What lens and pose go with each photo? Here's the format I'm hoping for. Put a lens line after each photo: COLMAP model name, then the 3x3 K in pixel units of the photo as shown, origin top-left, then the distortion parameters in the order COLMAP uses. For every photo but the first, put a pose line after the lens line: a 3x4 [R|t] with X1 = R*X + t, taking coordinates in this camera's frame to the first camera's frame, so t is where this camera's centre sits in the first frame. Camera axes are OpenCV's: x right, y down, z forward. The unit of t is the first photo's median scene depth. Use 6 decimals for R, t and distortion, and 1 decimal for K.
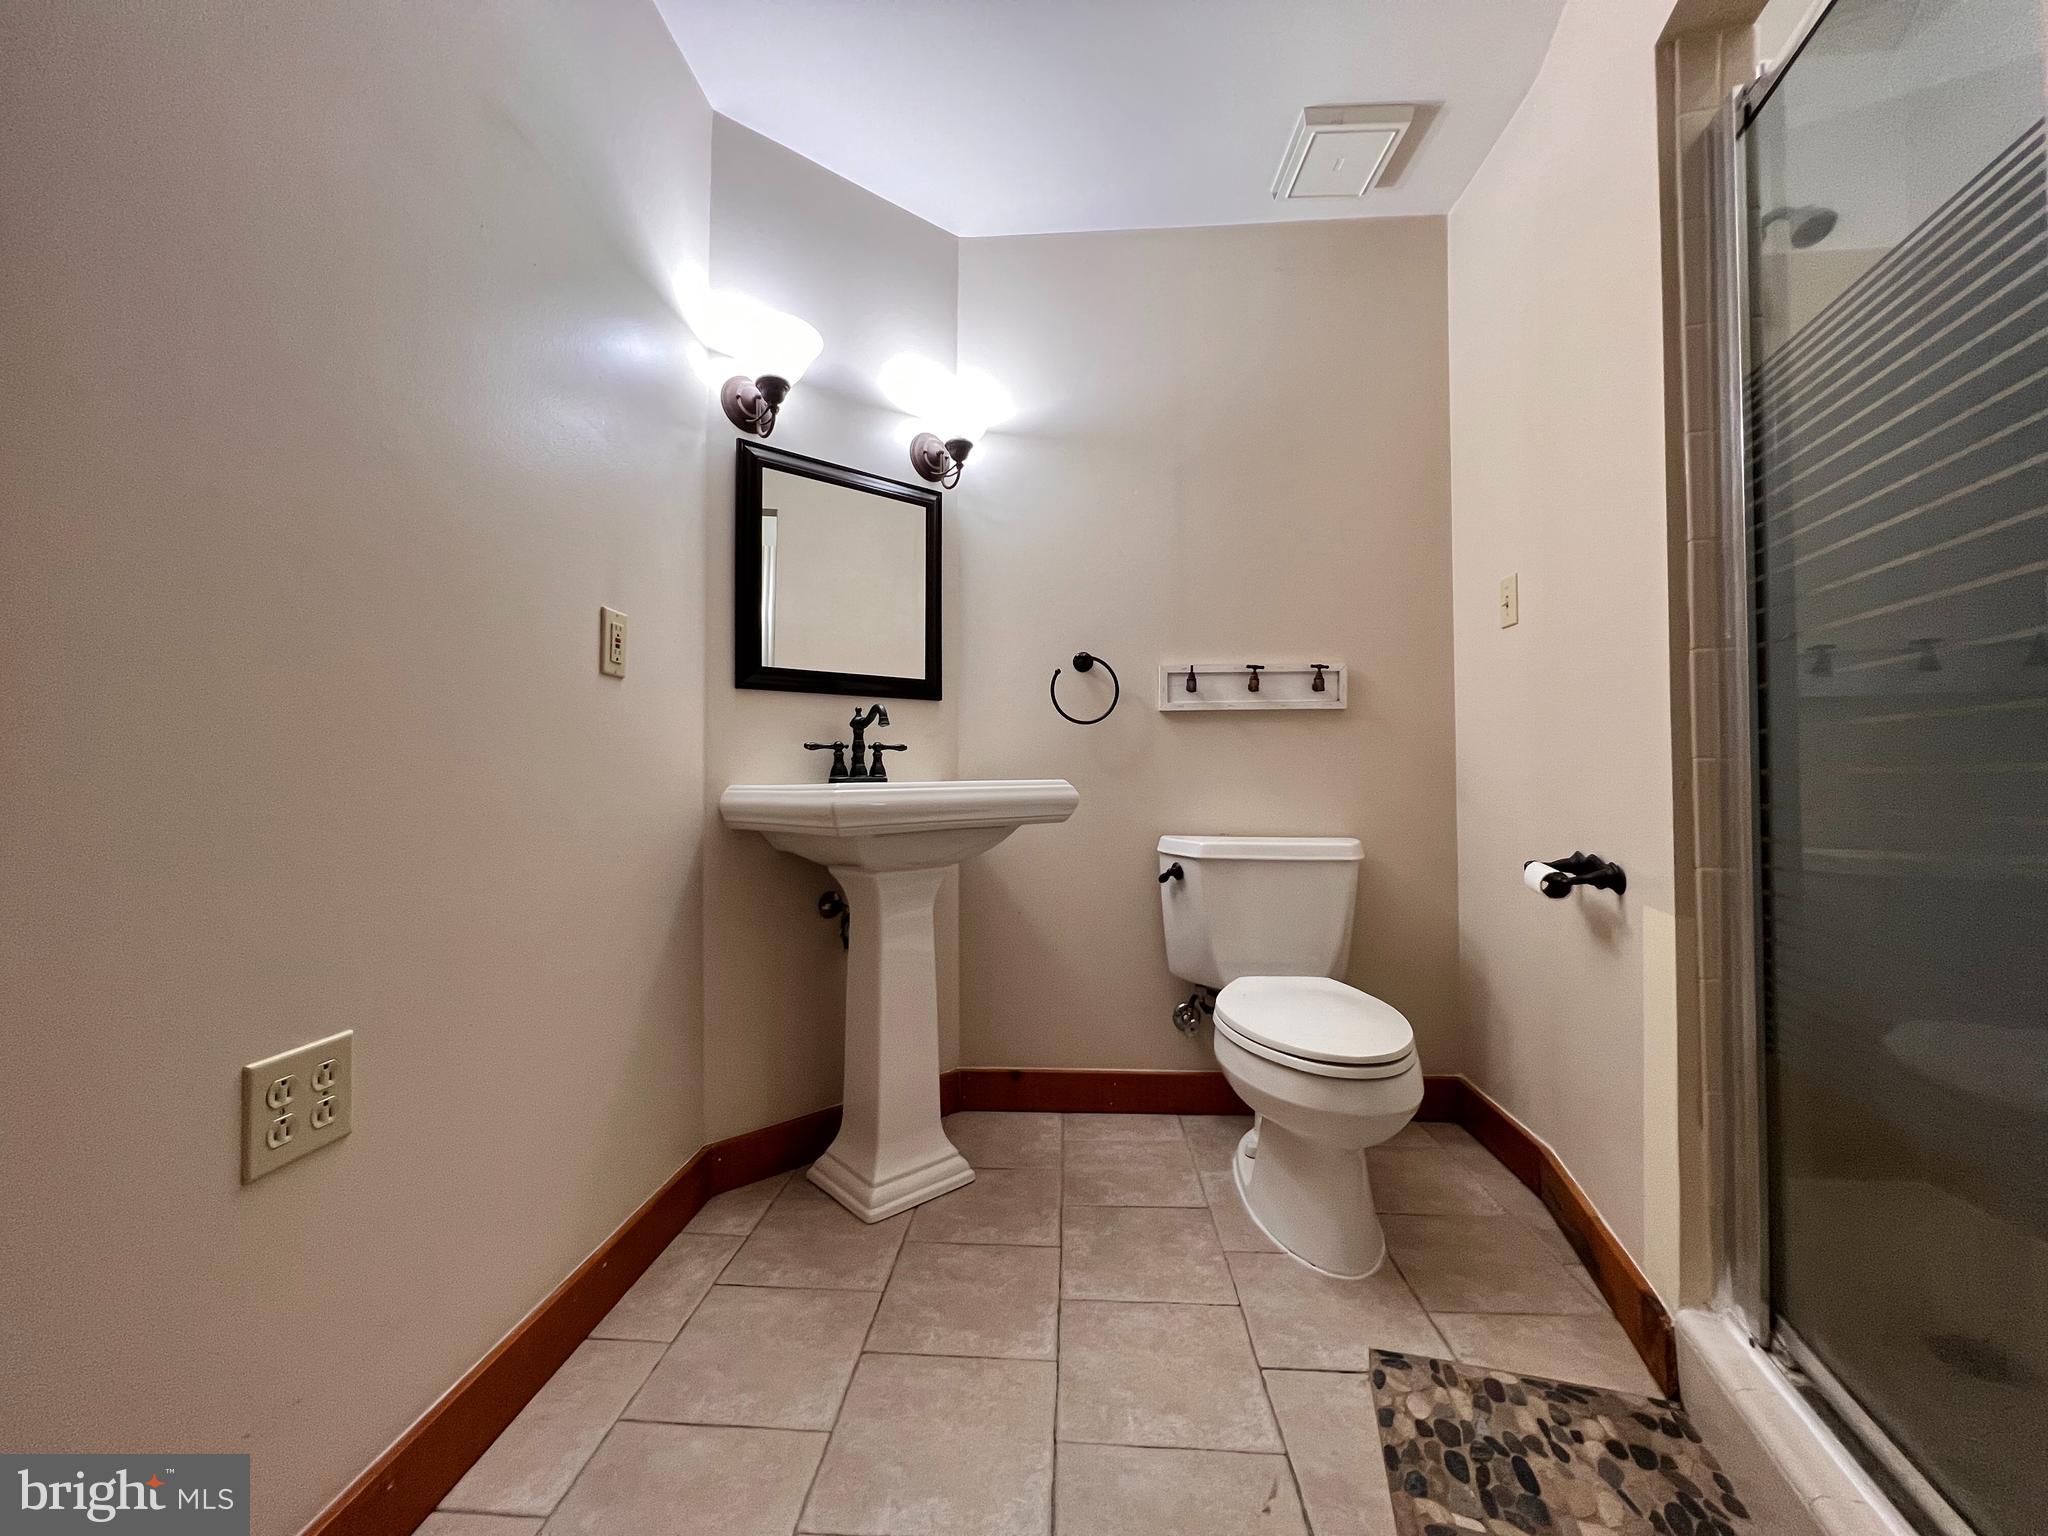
lens RADIAL K [[821.5, 0, 1019.0], [0, 821.5, 760.6], [0, 0, 1]] dist [-0.001475, -0.000016]
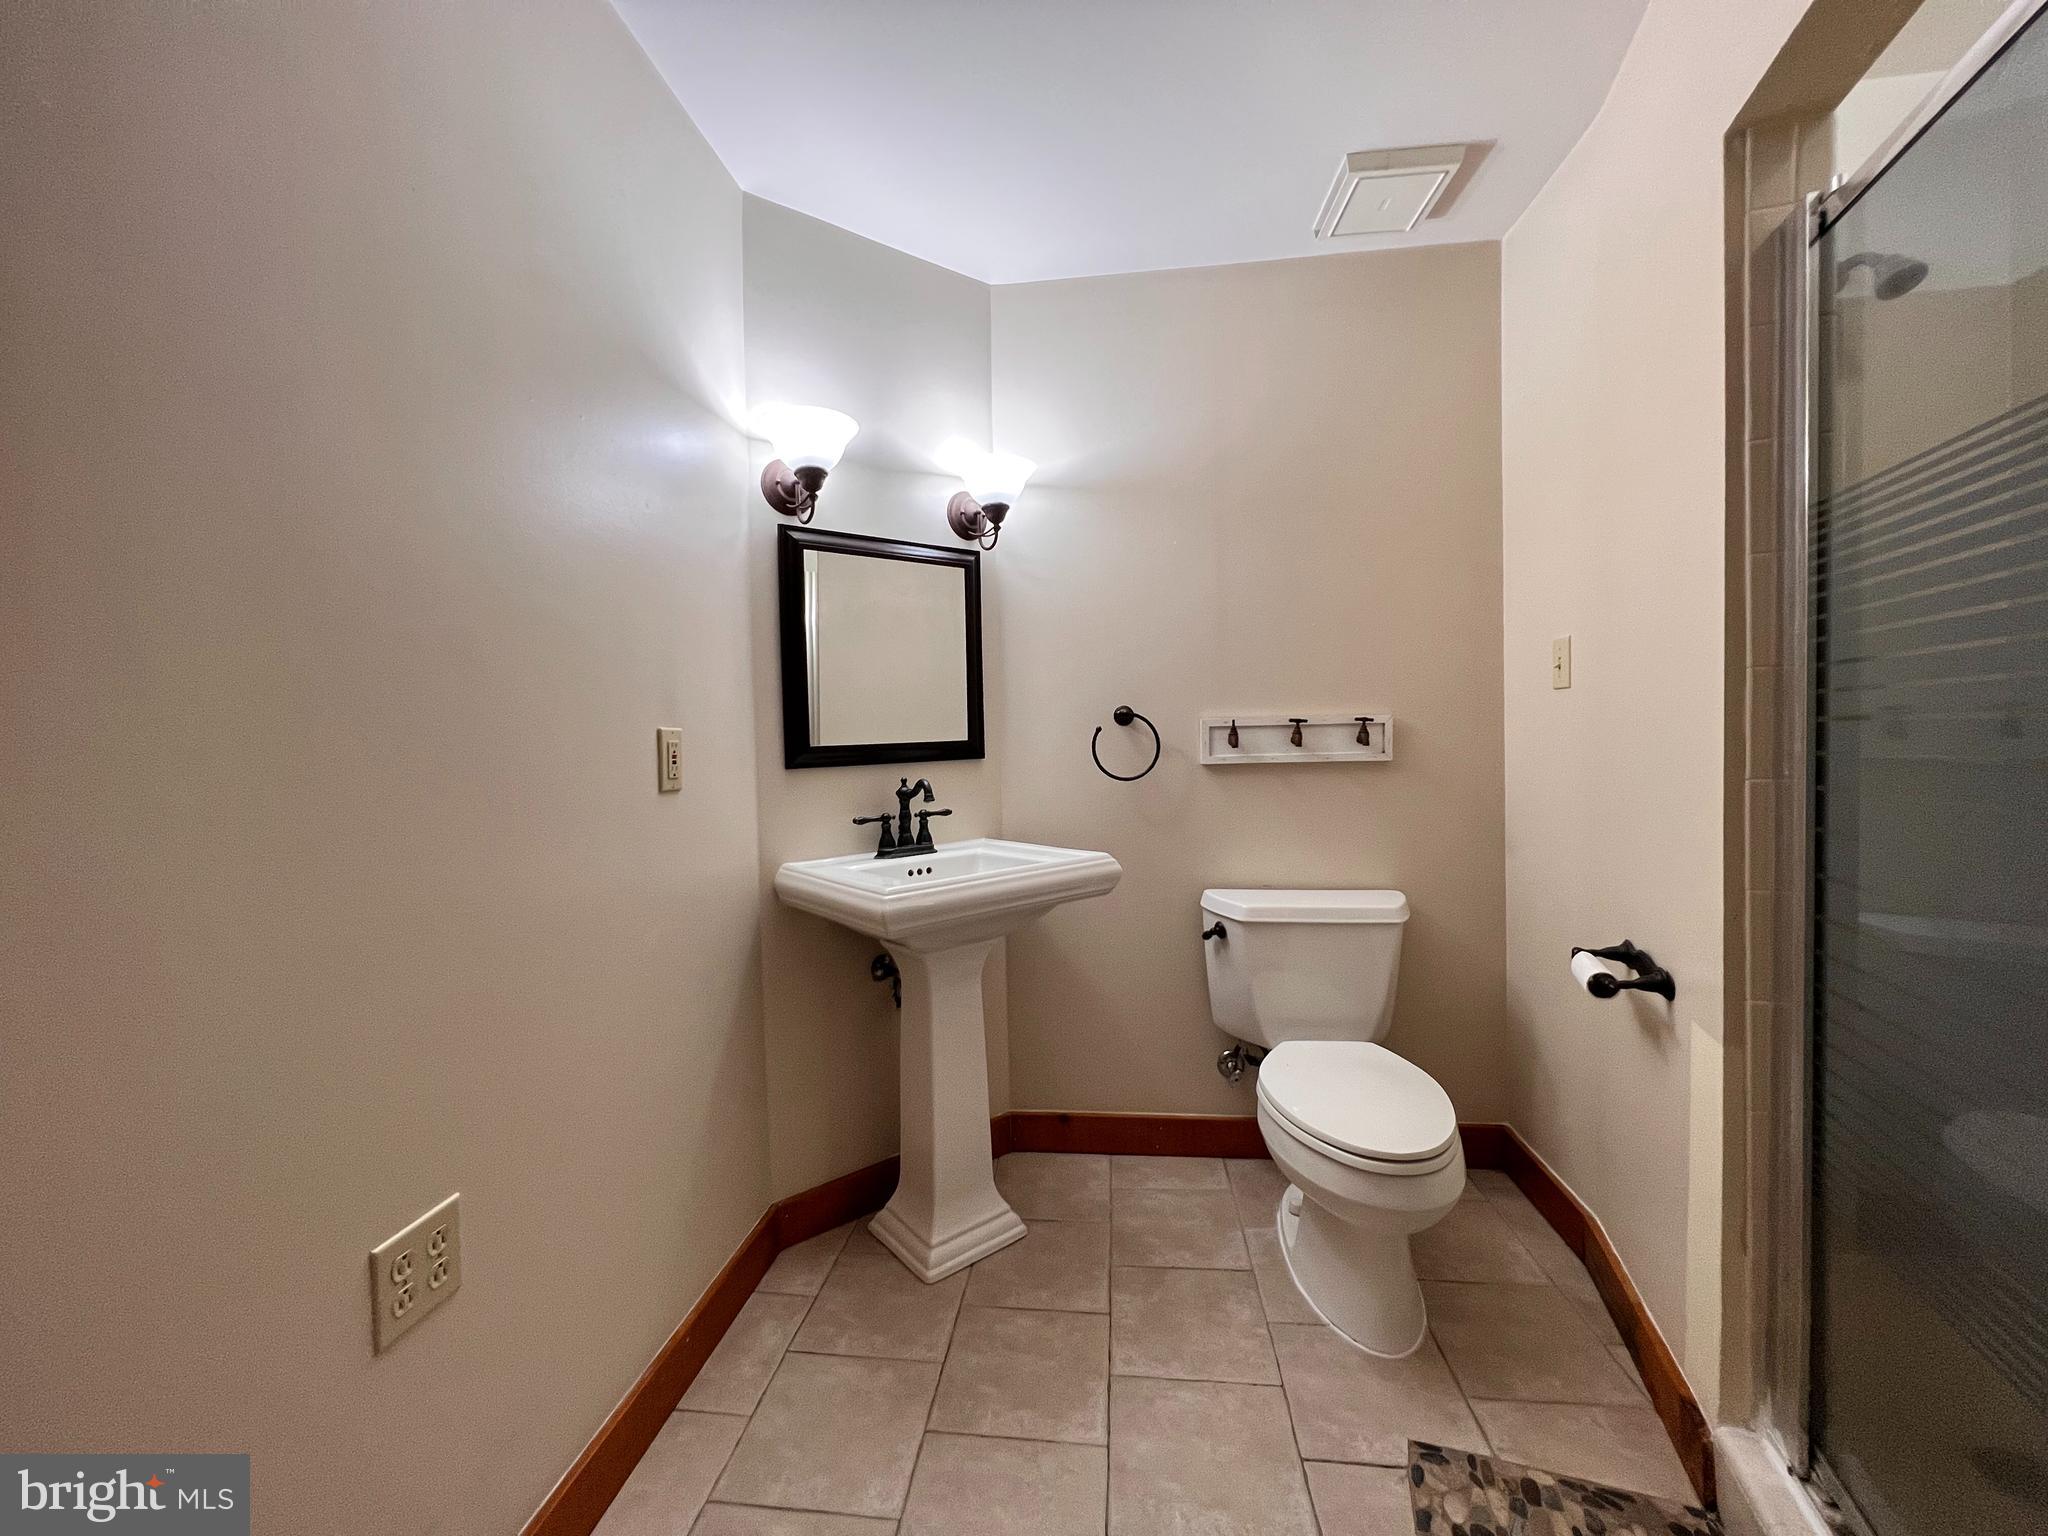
lens RADIAL K [[821.5, 0, 1019.0], [0, 821.5, 760.6], [0, 0, 1]] dist [-0.001475, -0.000016]
pose [[0.998396, -0.018323, -0.053562, 0.003431], [0.021115, 0.998422, 0.052037, -0.153381], [0.052524, -0.053085, 0.997208, -0.013673]]
